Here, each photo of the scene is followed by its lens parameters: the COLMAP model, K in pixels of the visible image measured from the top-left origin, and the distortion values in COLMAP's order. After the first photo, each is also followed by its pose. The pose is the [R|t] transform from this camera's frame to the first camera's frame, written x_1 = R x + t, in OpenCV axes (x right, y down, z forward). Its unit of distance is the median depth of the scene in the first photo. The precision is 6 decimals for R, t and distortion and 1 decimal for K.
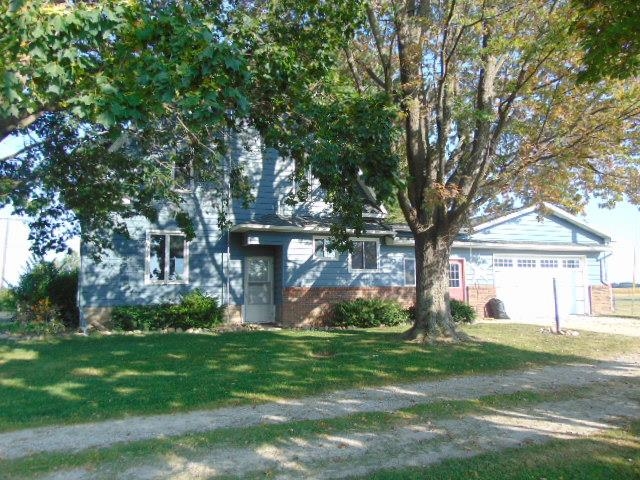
lens RADIAL K [[474.0, 0, 319.2], [0, 474.0, 240.1], [0, 0, 1]] dist [-0.008577, 0.001359]
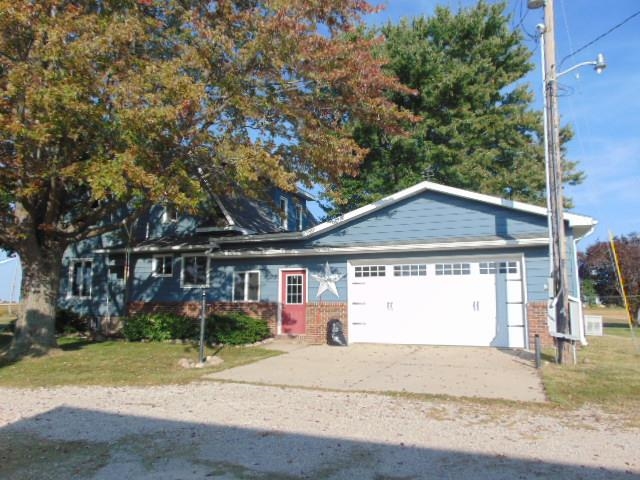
lens RADIAL K [[474.0, 0, 319.7], [0, 474.0, 240.3], [0, 0, 1]] dist [-0.008577, 0.001359]
pose [[0.721090, -0.080445, -0.688156, 0.976771], [0.063936, 0.996725, -0.049521, 0.035085], [0.689886, -0.008289, 0.723871, 0.454303]]
